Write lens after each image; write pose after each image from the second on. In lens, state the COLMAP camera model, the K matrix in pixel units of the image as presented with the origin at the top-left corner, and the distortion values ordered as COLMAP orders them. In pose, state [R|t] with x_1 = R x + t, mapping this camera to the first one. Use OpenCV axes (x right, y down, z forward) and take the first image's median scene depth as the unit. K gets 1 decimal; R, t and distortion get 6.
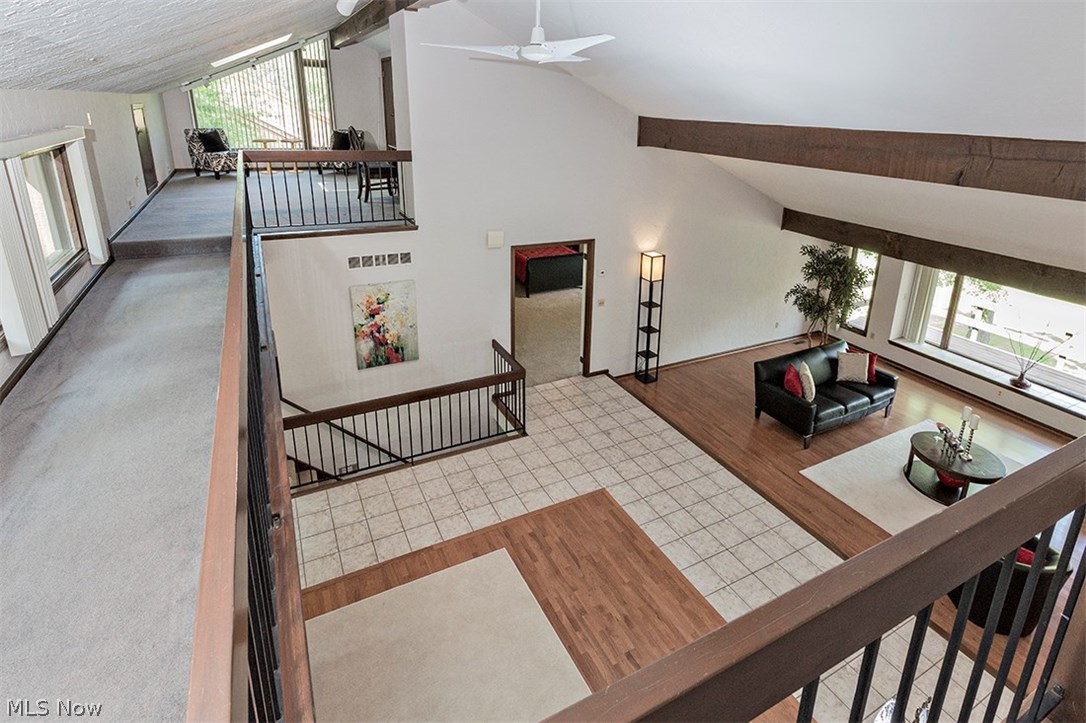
lens RADIAL K [[595.7, 0, 543.0], [0, 595.7, 361.5], [0, 0, 1]] dist [-0.000822, -0.000112]
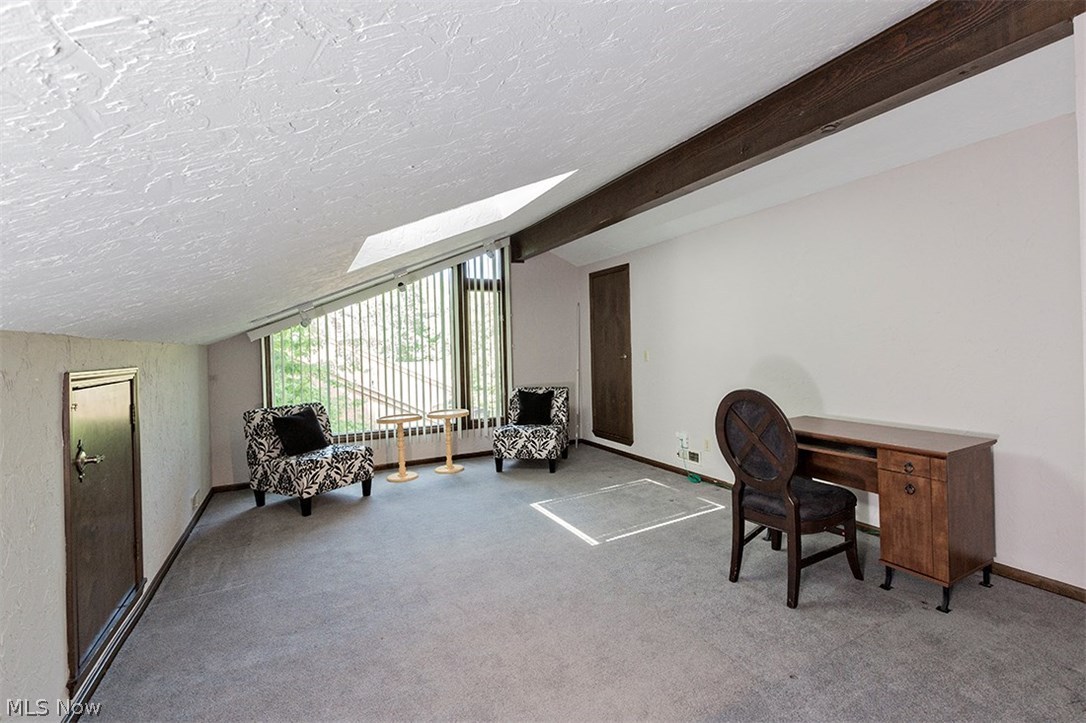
lens RADIAL K [[492.2, 0, 543.0], [0, 492.2, 361.5], [0, 0, 1]] dist [0.000830, 0.000143]
pose [[0.996739, -0.066557, 0.045629, -0.366288], [0.078680, 0.927164, -0.366301, -0.255150], [-0.017926, 0.368696, 0.929377, 0.593096]]
